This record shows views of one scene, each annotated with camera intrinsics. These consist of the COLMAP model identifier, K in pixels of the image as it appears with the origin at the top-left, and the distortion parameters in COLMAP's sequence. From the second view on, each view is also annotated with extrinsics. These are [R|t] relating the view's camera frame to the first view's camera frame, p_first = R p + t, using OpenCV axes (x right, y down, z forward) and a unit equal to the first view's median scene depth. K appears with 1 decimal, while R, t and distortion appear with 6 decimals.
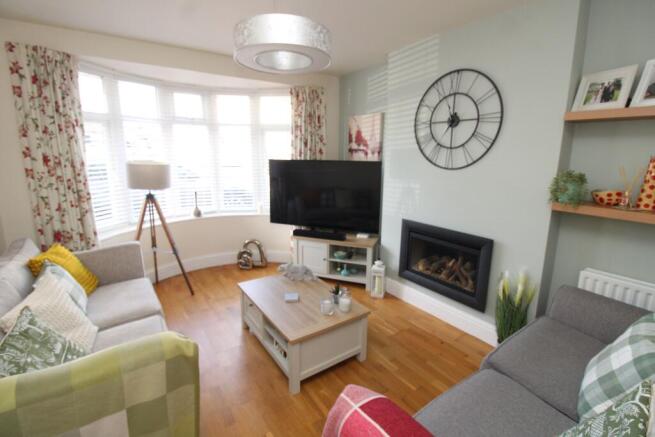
lens RADIAL K [[307.7, 0, 330.6], [0, 307.7, 216.0], [0, 0, 1]] dist [-0.008108, -0.000883]
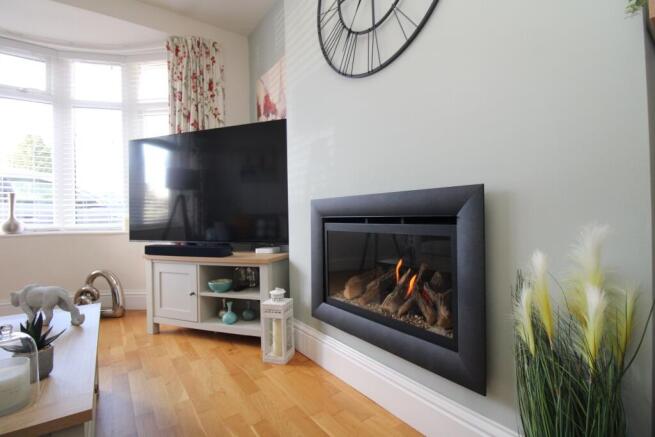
lens RADIAL K [[307.7, 0, 330.6], [0, 307.7, 216.0], [0, 0, 1]] dist [-0.008108, -0.000883]
pose [[0.999323, -0.028094, 0.023735, 0.237855], [0.032245, 0.979659, -0.198060, 0.131167], [-0.017688, 0.198691, 0.979903, 0.458305]]
